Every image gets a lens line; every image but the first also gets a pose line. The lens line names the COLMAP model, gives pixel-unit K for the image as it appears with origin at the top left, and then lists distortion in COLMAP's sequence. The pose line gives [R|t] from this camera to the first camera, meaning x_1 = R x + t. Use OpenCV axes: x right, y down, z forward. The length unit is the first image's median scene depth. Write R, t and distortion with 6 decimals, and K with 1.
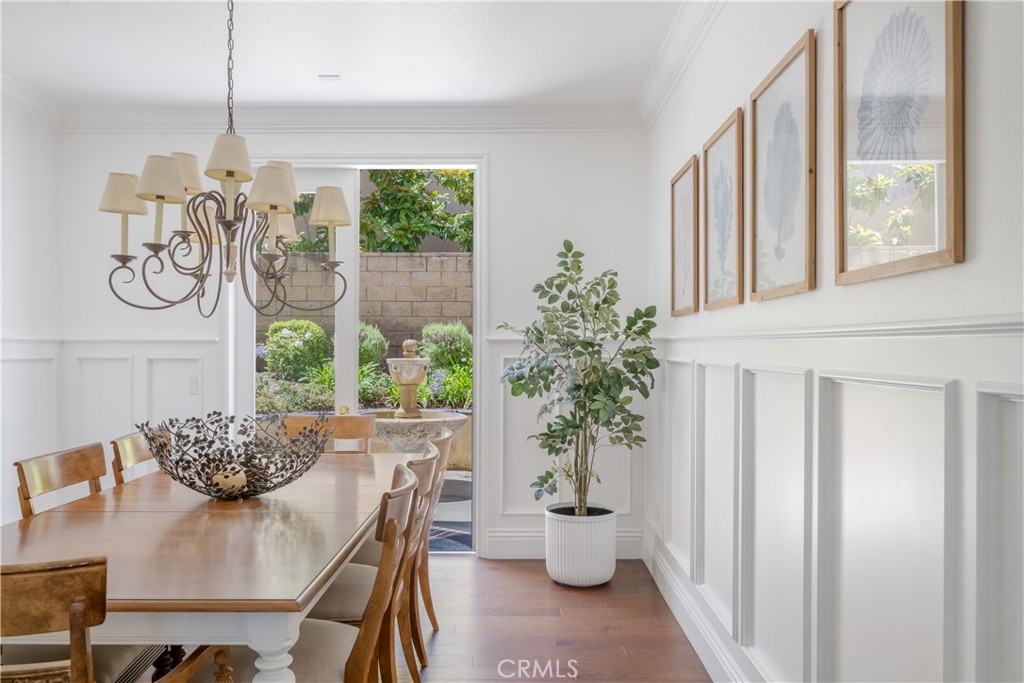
lens RADIAL K [[788.4, 0, 509.3], [0, 788.4, 342.4], [0, 0, 1]] dist [-0.000479, -0.000036]
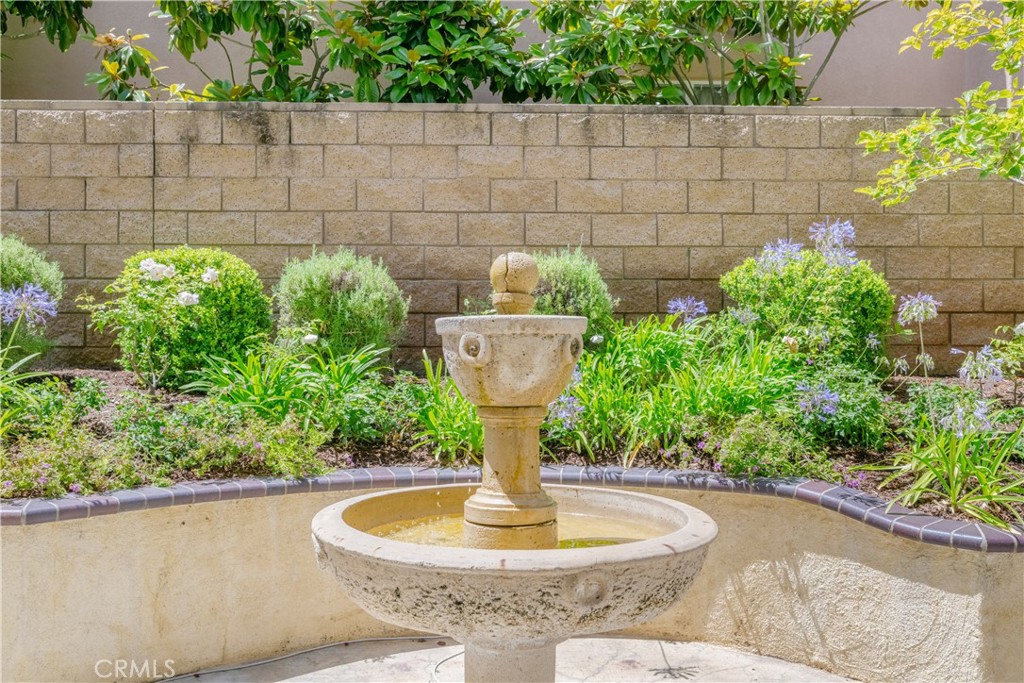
lens RADIAL K [[865.8, 0, 515.8], [0, 865.8, 342.8], [0, 0, 1]] dist [-0.008565, -0.000798]
pose [[0.999930, -0.002751, 0.011499, -0.101582], [0.002744, 0.999996, 0.000599, 0.023046], [-0.011501, -0.000568, 0.999934, 0.534490]]
